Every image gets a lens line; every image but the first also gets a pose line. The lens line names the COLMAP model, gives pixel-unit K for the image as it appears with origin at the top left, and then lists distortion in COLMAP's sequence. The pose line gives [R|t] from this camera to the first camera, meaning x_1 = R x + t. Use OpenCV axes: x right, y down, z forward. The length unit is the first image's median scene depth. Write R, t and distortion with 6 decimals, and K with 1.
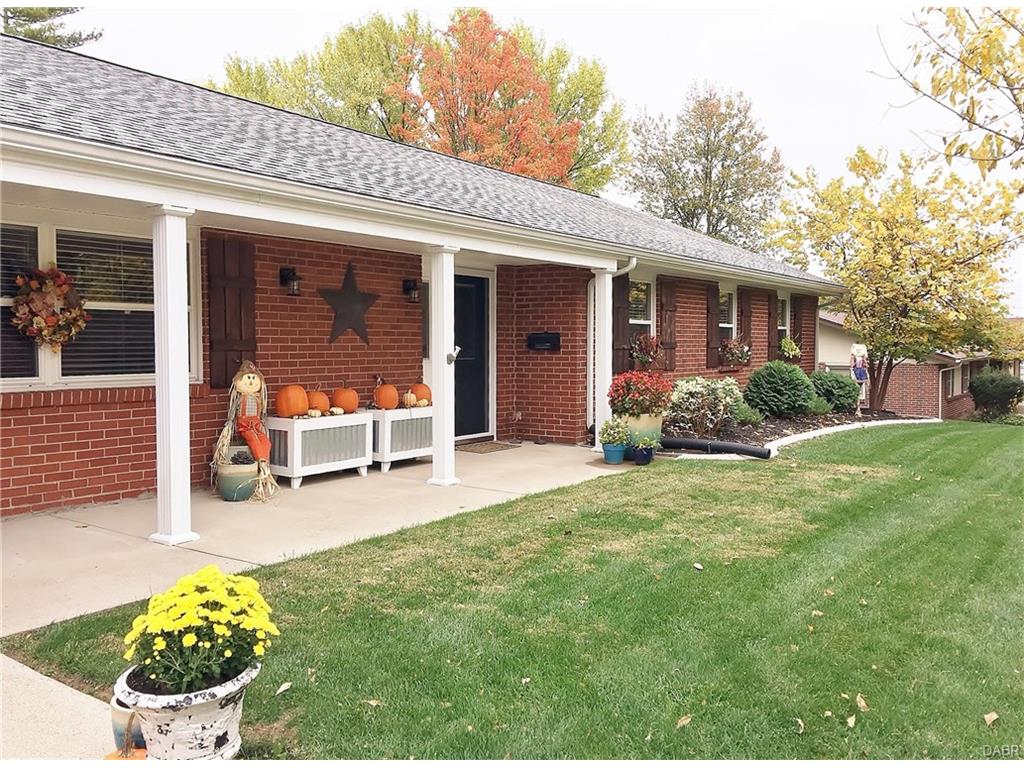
lens RADIAL K [[874.8, 0, 508.3], [0, 874.8, 380.3], [0, 0, 1]] dist [0.071288, -0.123942]
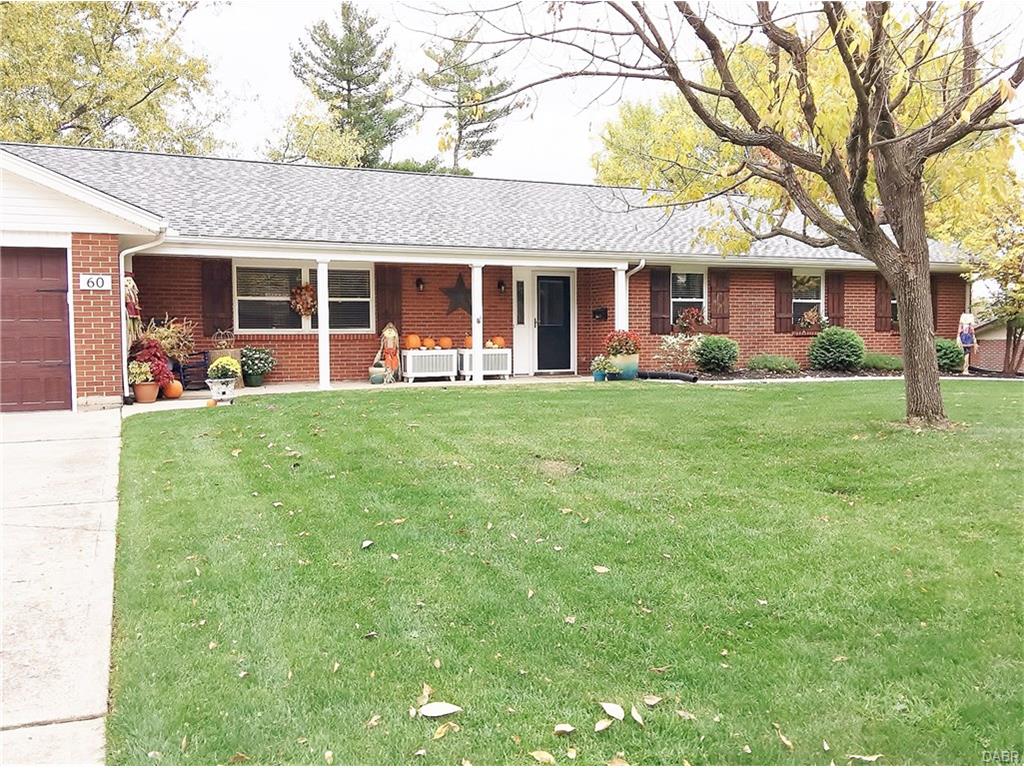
lens RADIAL K [[869.4, 0, 513.3], [0, 869.4, 378.3], [0, 0, 1]] dist [0.071865, -0.121345]
pose [[0.851476, 0.013169, -0.524228, 0.974922], [-0.011750, 0.999913, 0.006034, 0.087773], [0.524261, 0.001022, 0.851557, -0.599007]]
